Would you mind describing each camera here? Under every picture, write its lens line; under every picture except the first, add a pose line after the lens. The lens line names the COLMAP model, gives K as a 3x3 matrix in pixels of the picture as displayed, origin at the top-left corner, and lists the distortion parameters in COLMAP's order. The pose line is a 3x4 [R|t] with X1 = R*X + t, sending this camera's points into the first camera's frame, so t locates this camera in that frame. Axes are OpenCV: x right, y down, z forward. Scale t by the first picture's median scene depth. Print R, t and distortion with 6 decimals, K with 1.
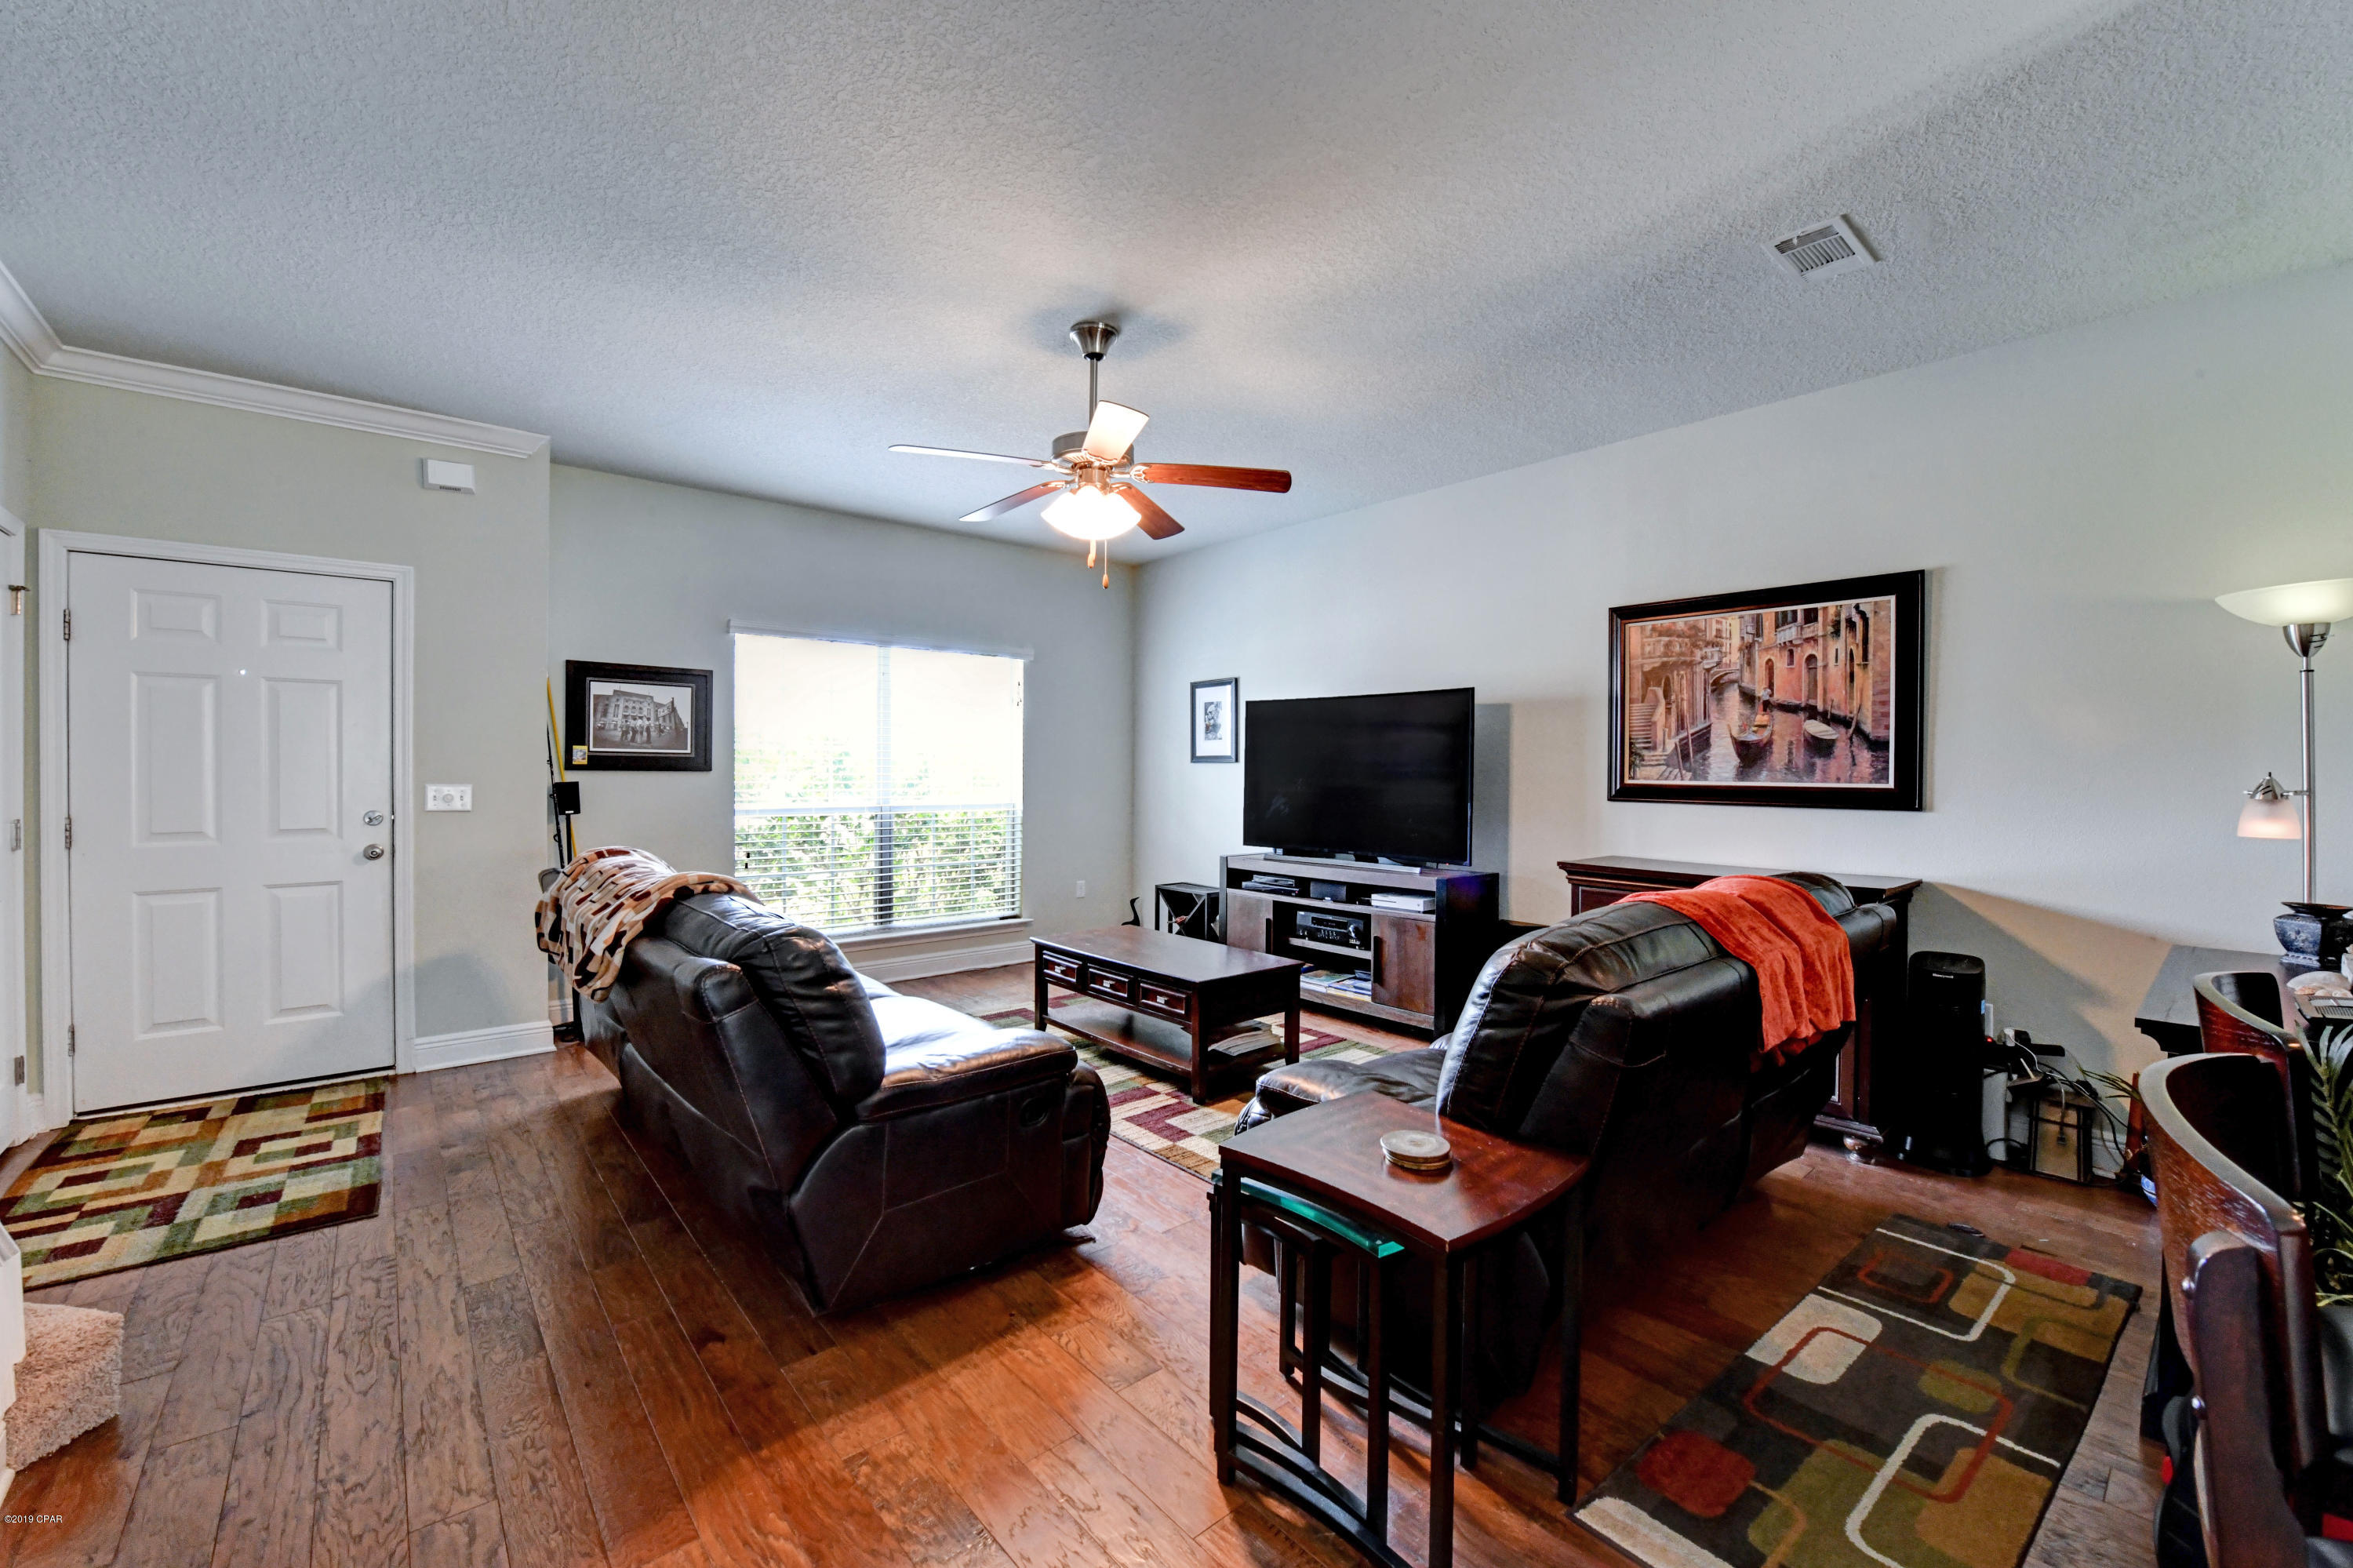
lens RADIAL K [[948.3, 0, 1183.2], [0, 948.3, 777.8], [0, 0, 1]] dist [-0.015286, -0.001346]
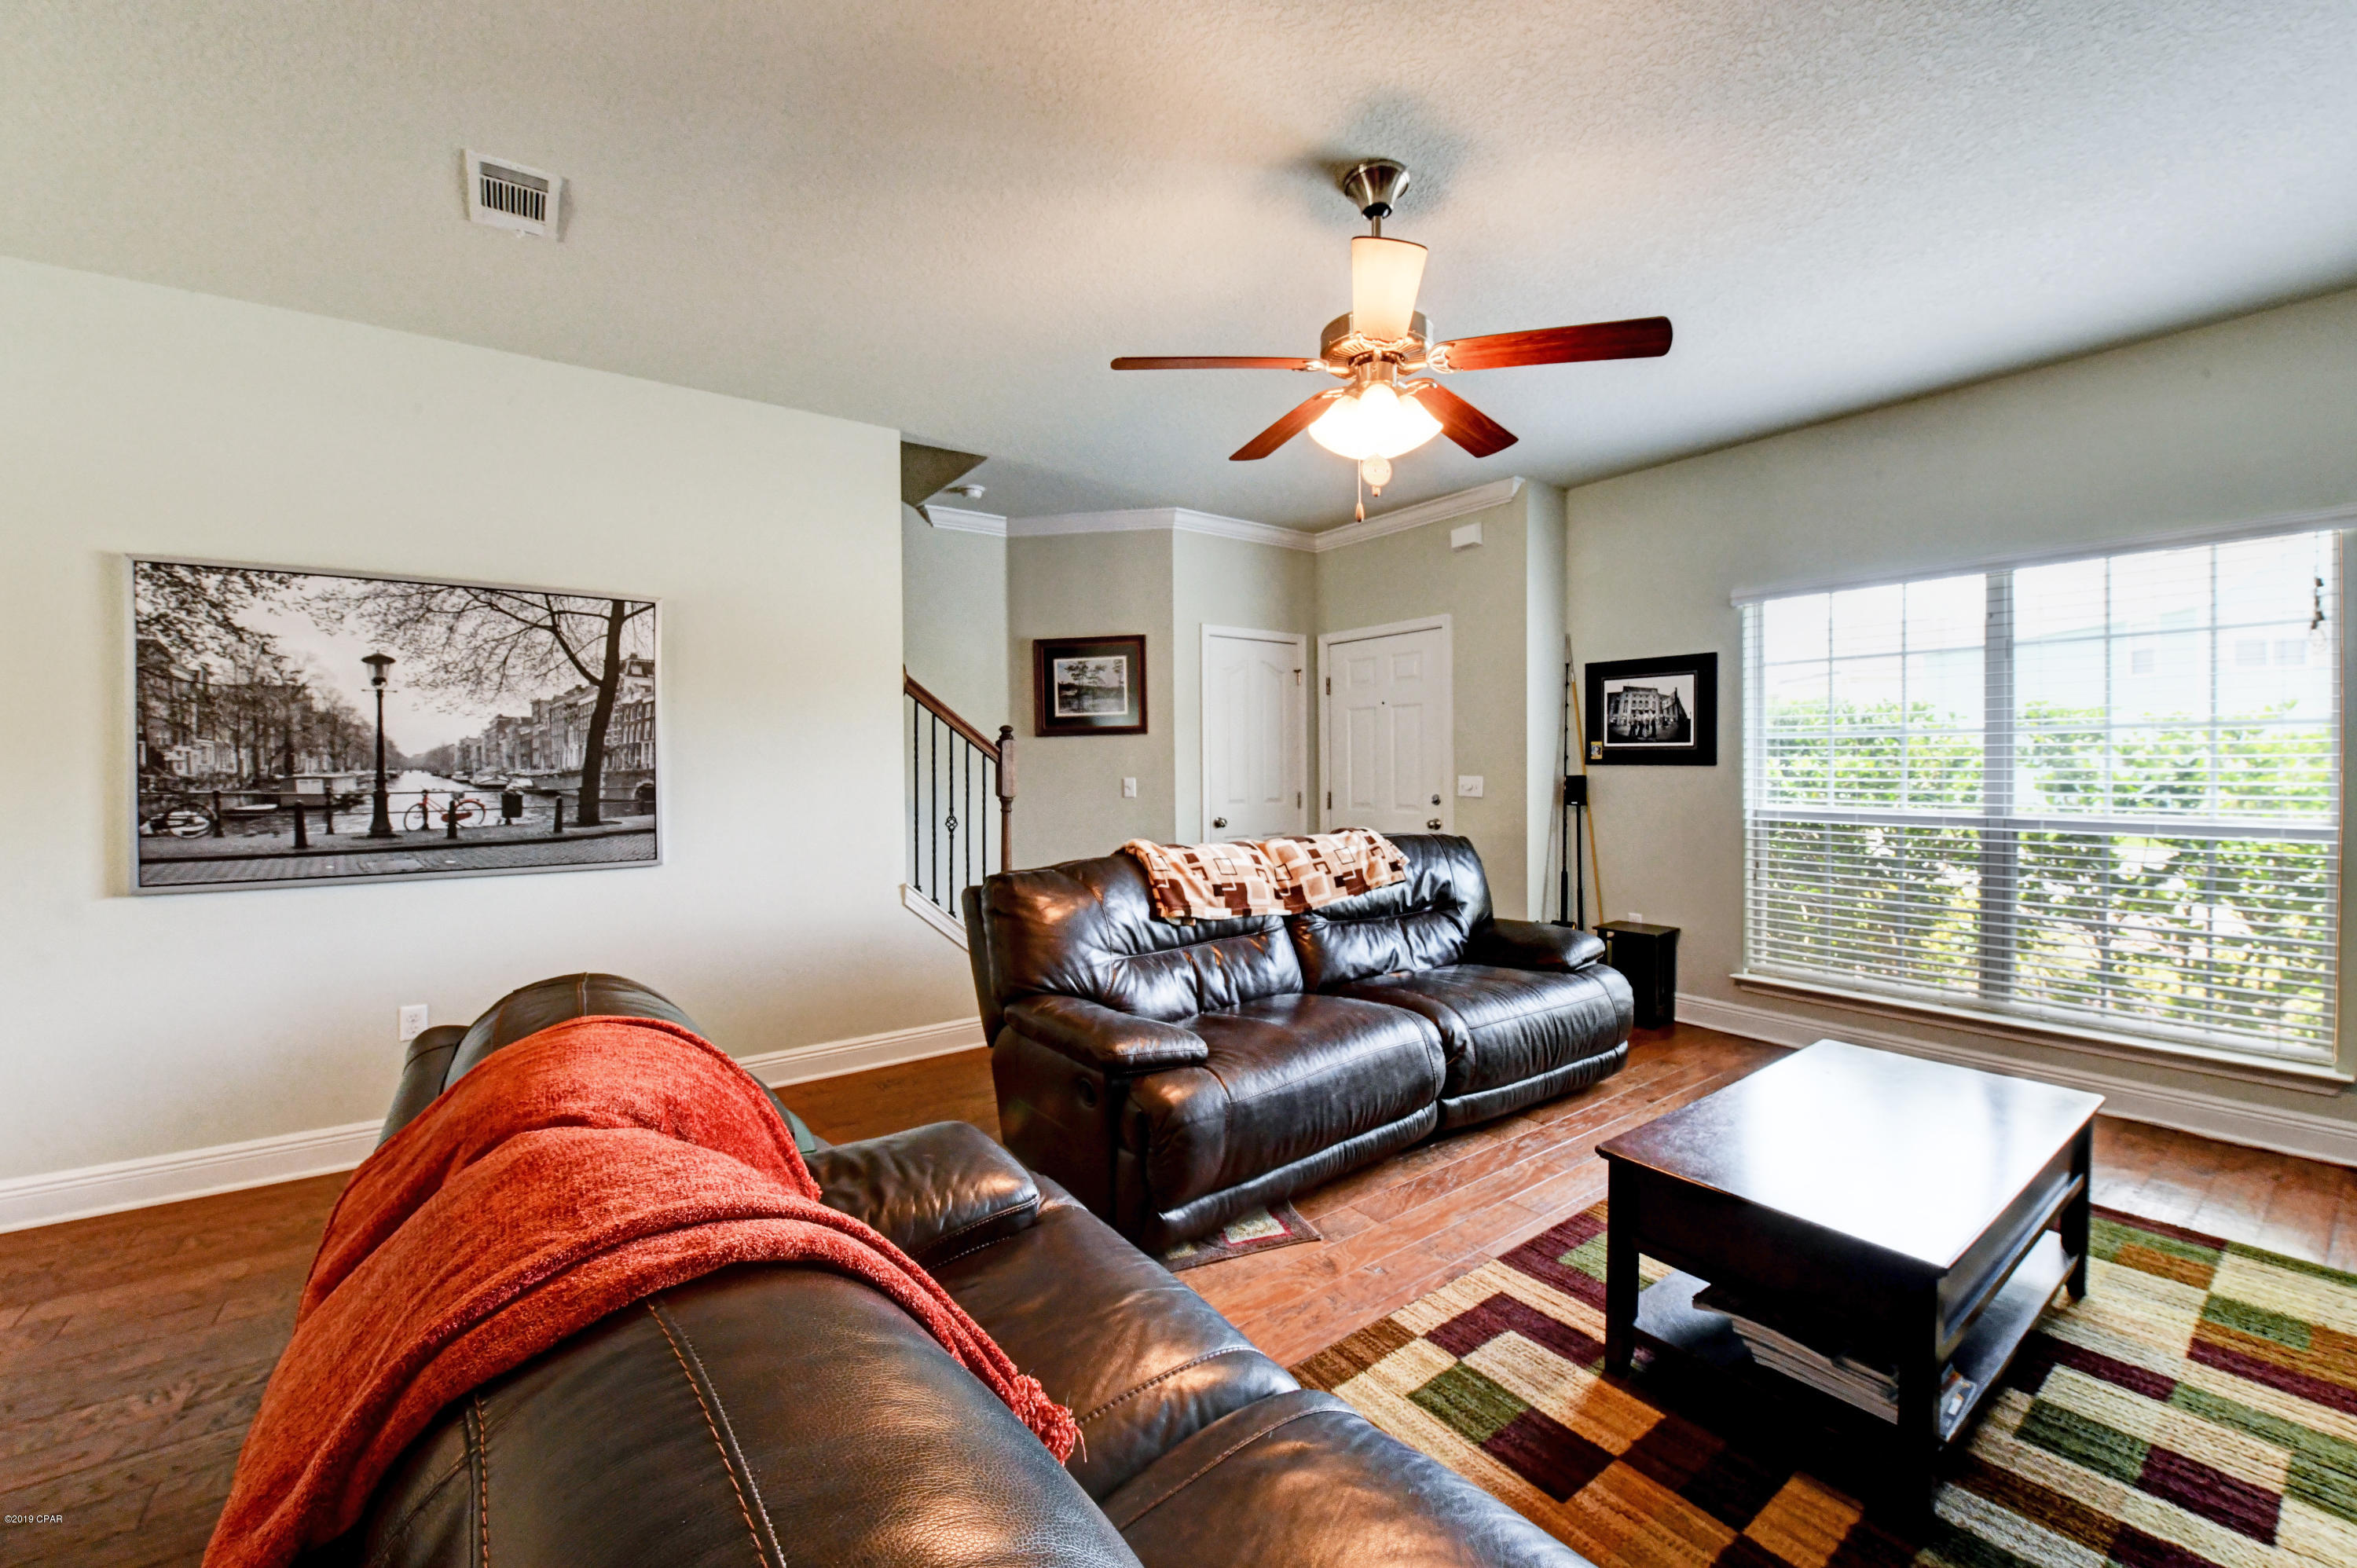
lens RADIAL K [[919.4, 0, 1190.6], [0, 919.4, 774.6], [0, 0, 1]] dist [-0.024393, -0.000135]
pose [[-0.078884, 0.008292, -0.996849, 0.507834], [-0.004008, 0.999955, 0.008635, -0.004402], [0.996876, 0.004677, -0.078847, 0.725457]]
